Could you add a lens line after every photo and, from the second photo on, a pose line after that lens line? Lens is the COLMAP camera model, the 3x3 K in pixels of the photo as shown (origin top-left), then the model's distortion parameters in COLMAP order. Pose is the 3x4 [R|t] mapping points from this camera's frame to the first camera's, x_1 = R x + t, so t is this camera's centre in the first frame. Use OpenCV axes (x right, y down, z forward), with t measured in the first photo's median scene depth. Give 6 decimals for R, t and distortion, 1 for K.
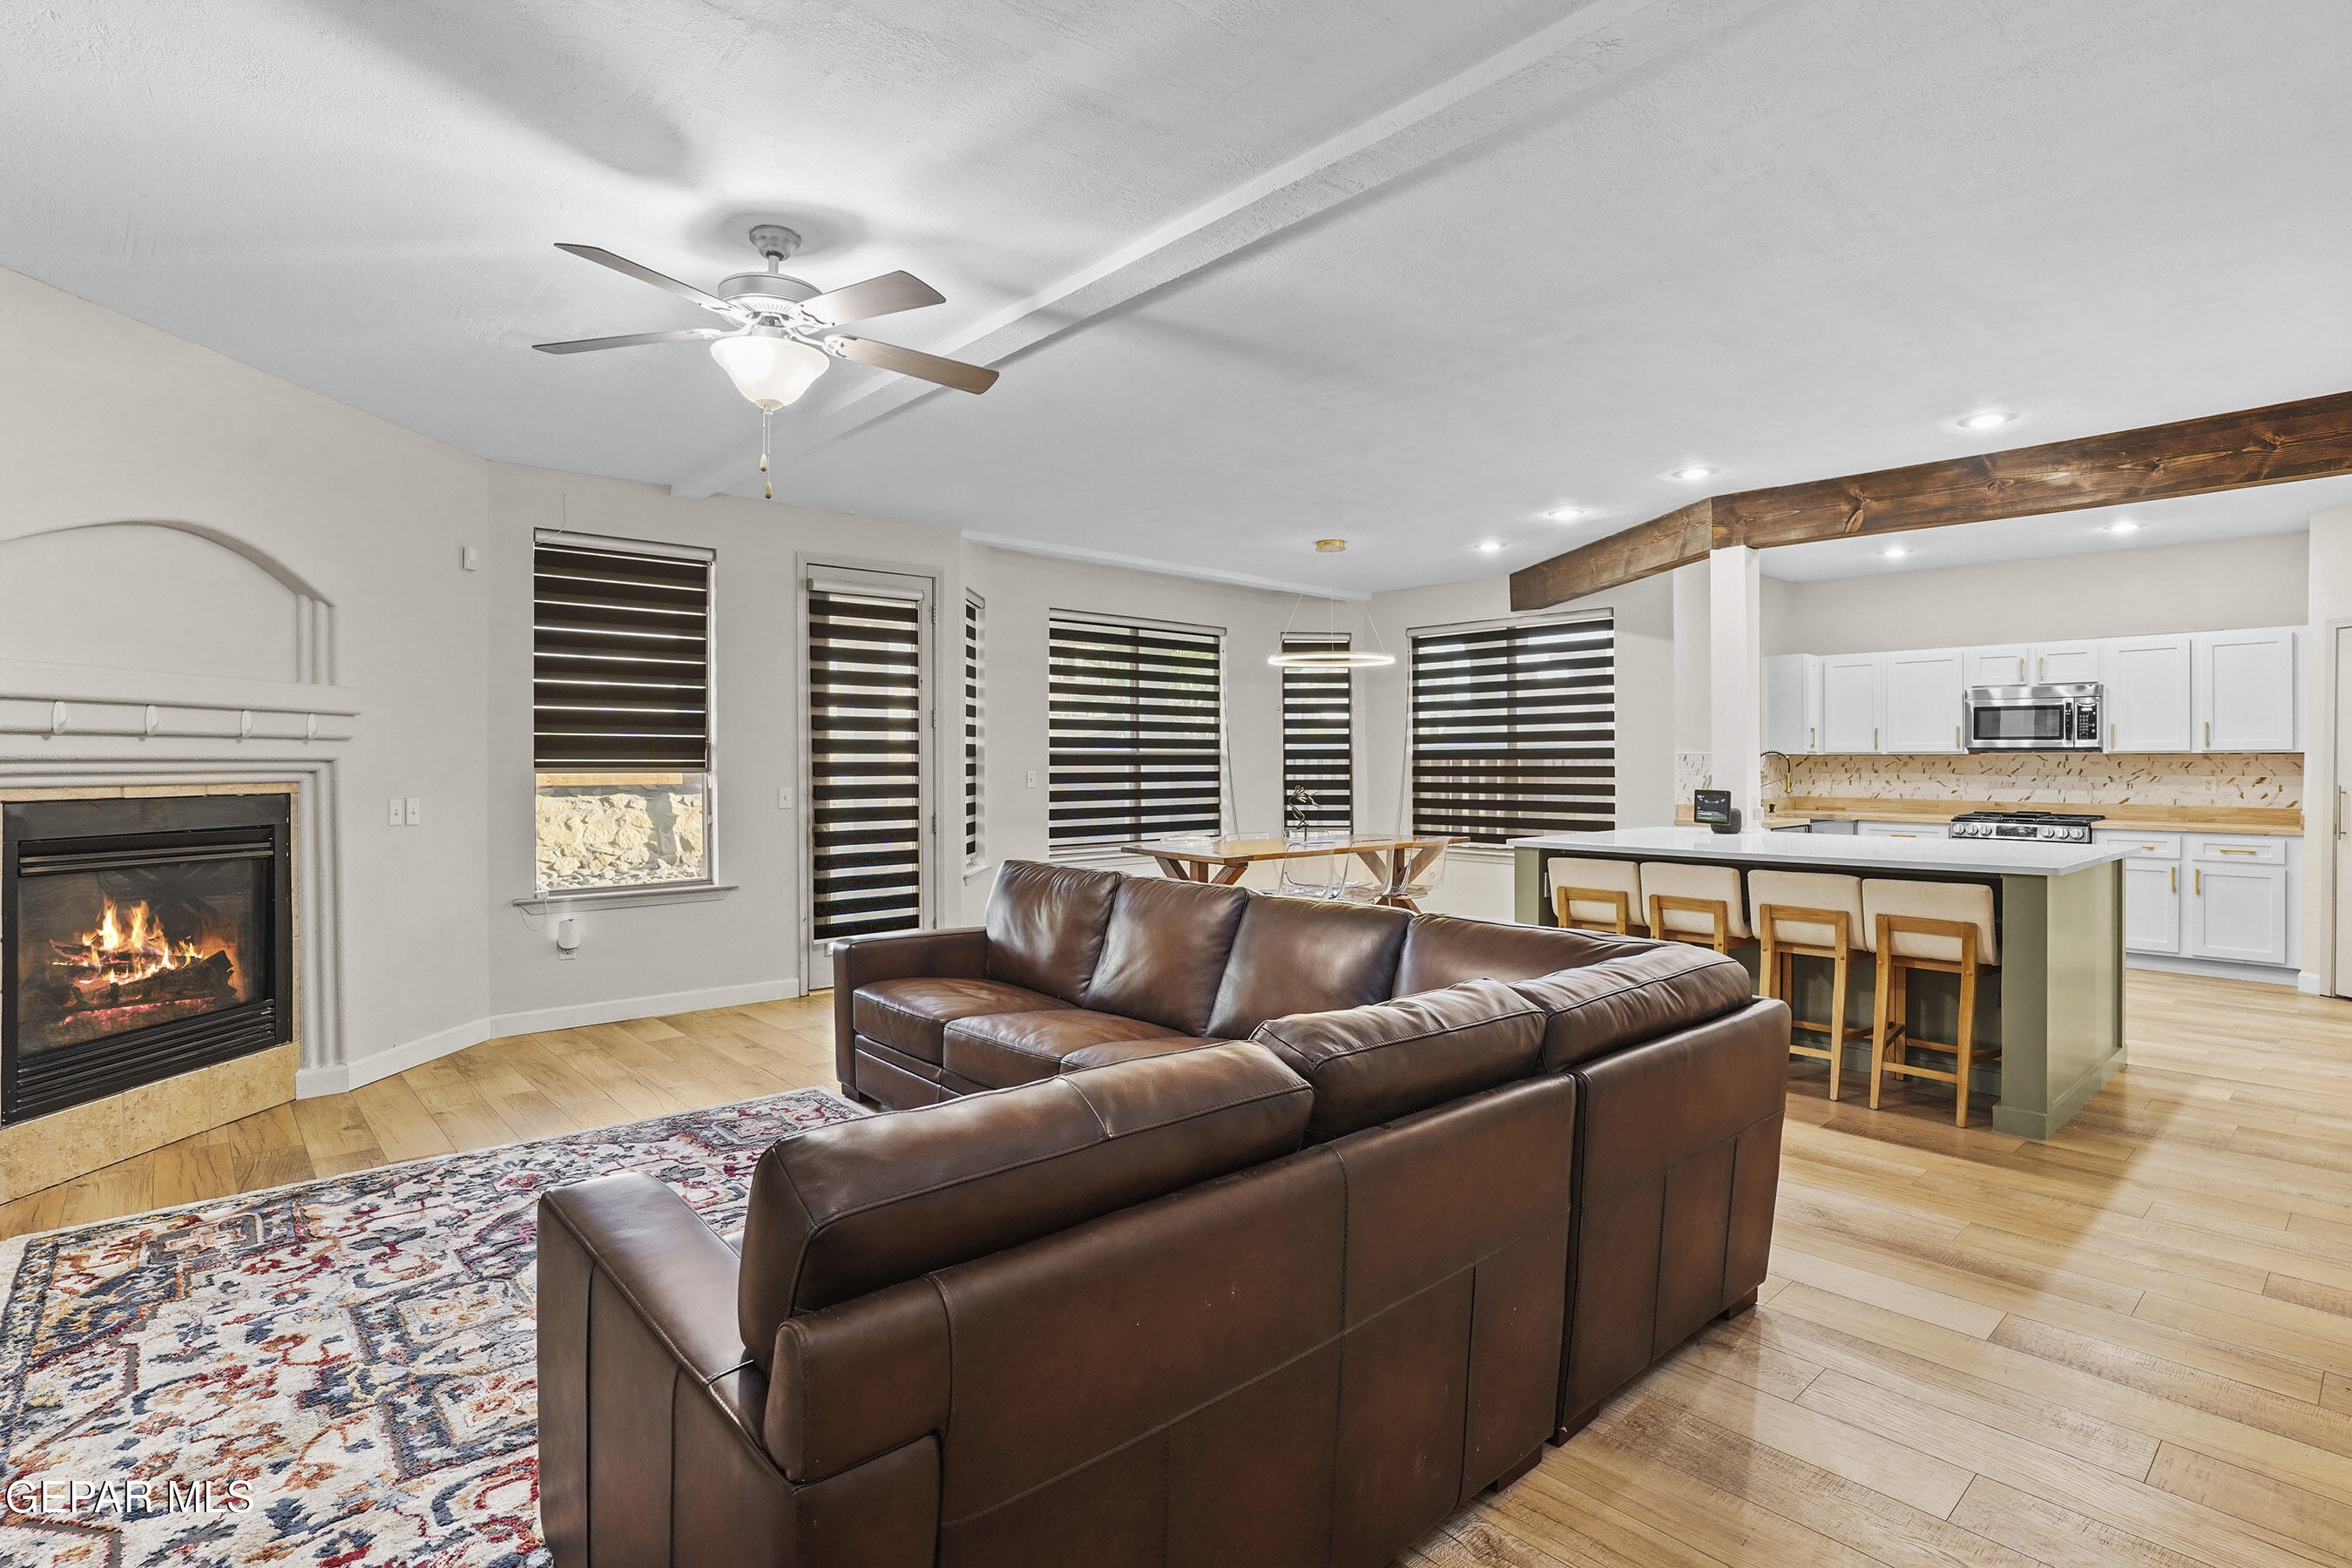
lens RADIAL K [[1148.0, 0, 1156.4], [0, 1148.0, 760.8], [0, 0, 1]] dist [-0.030915, 0.011209]
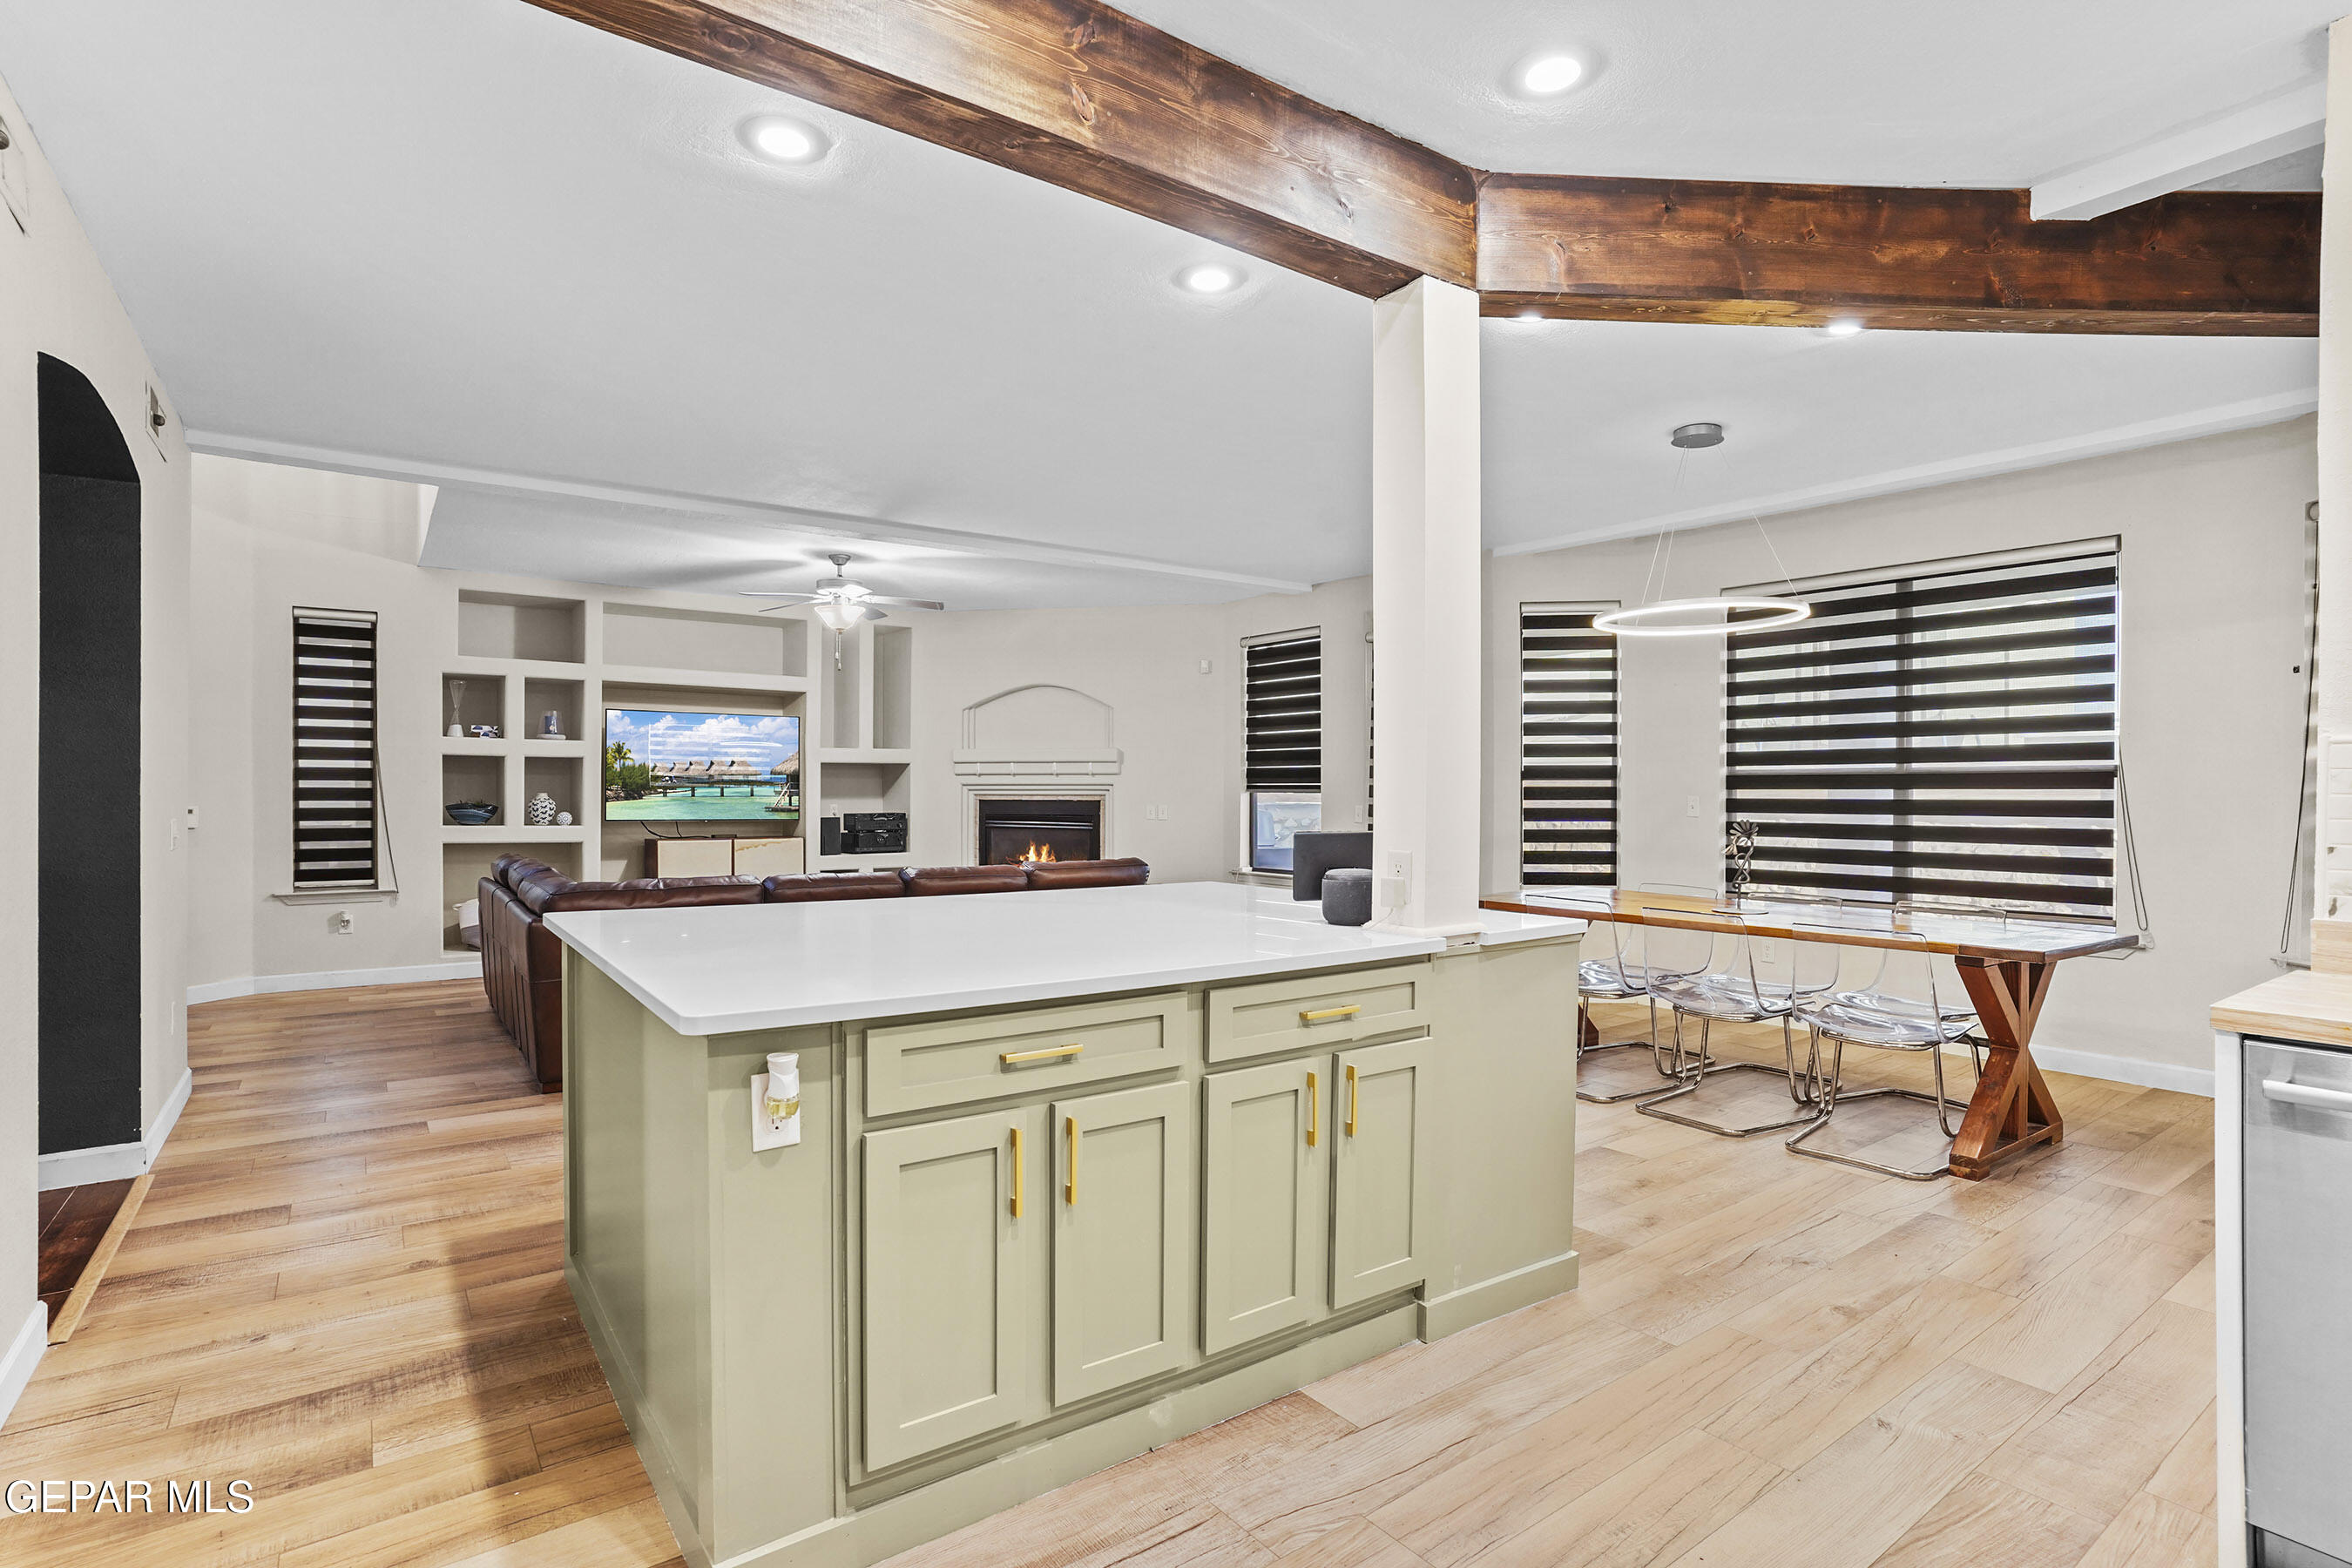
lens RADIAL K [[1148.0, 0, 1157.4], [0, 1148.0, 795.5], [0, 0, 1]] dist [-0.030915, 0.011209]
pose [[-0.101592, 0.006622, -0.994804, 0.984435], [0.000906, 0.999978, 0.006564, 0.004561], [0.994826, -0.000234, -0.101596, 0.963946]]
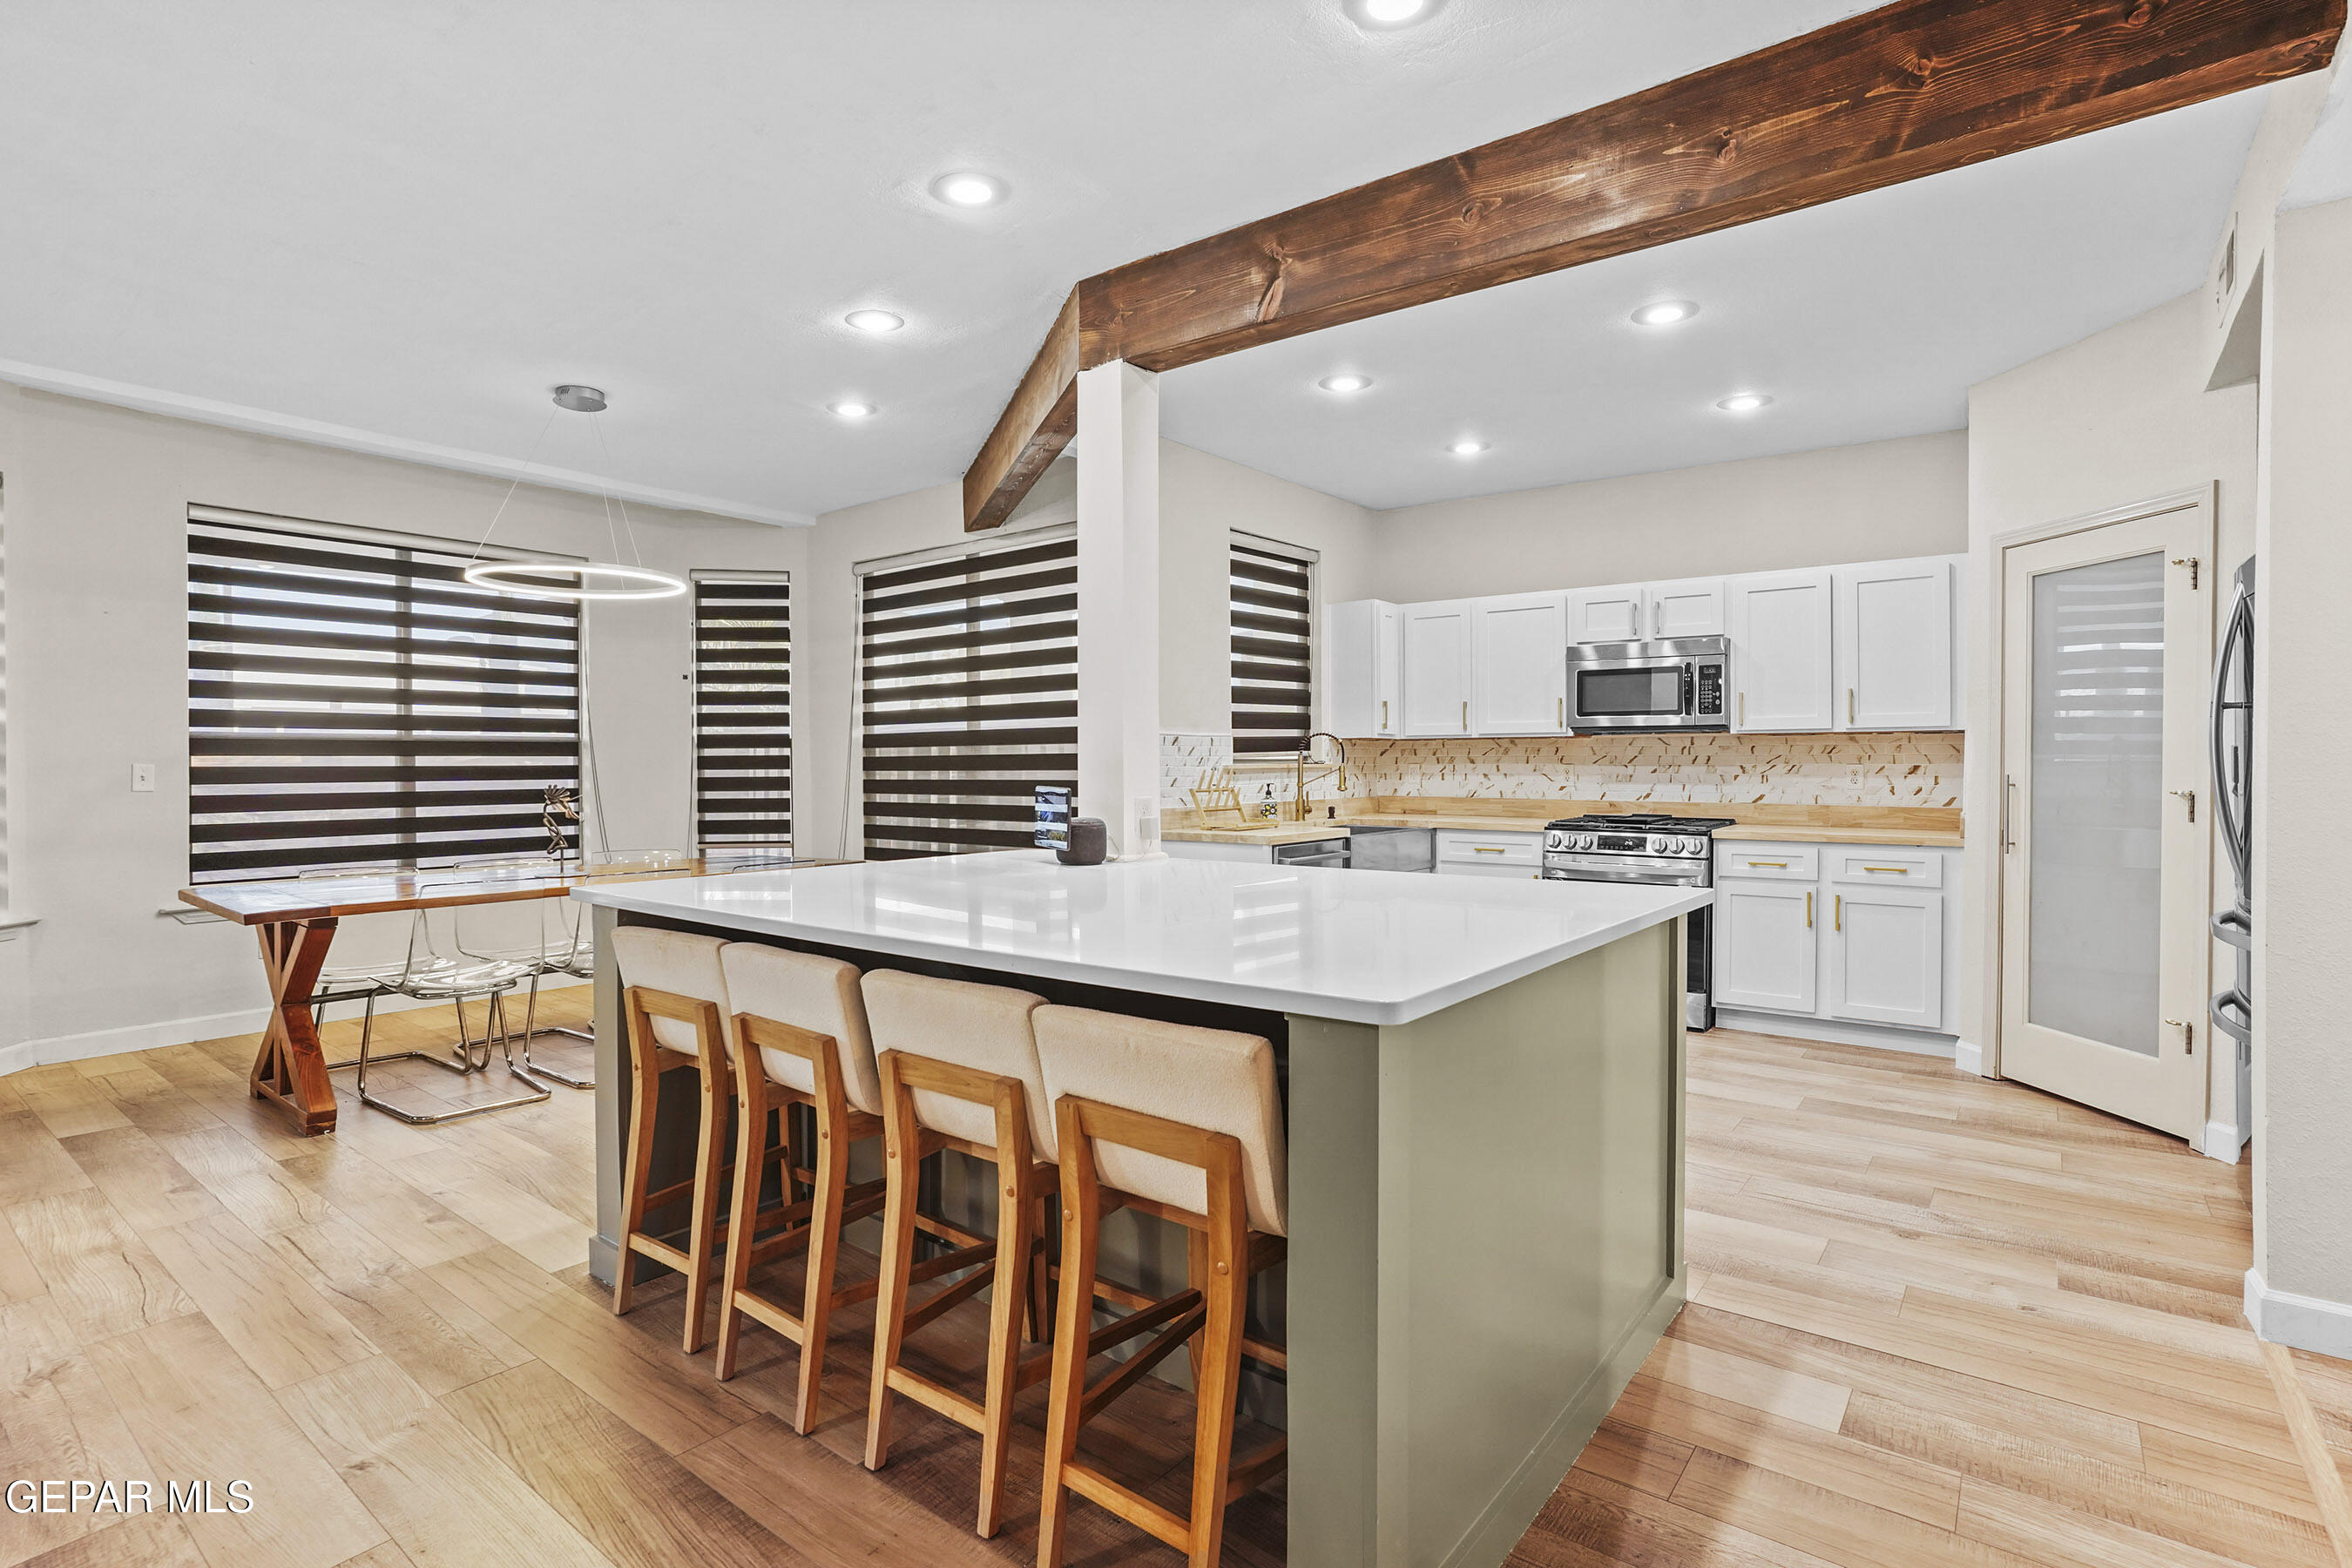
lens RADIAL K [[1148.0, 0, 1171.2], [0, 1148.0, 767.8], [0, 0, 1]] dist [-0.030915, 0.011209]
pose [[0.981843, -0.003636, 0.189663, 0.426025], [0.002859, 0.999986, 0.004370, 0.013717], [-0.189676, -0.003749, 0.981840, 0.425857]]
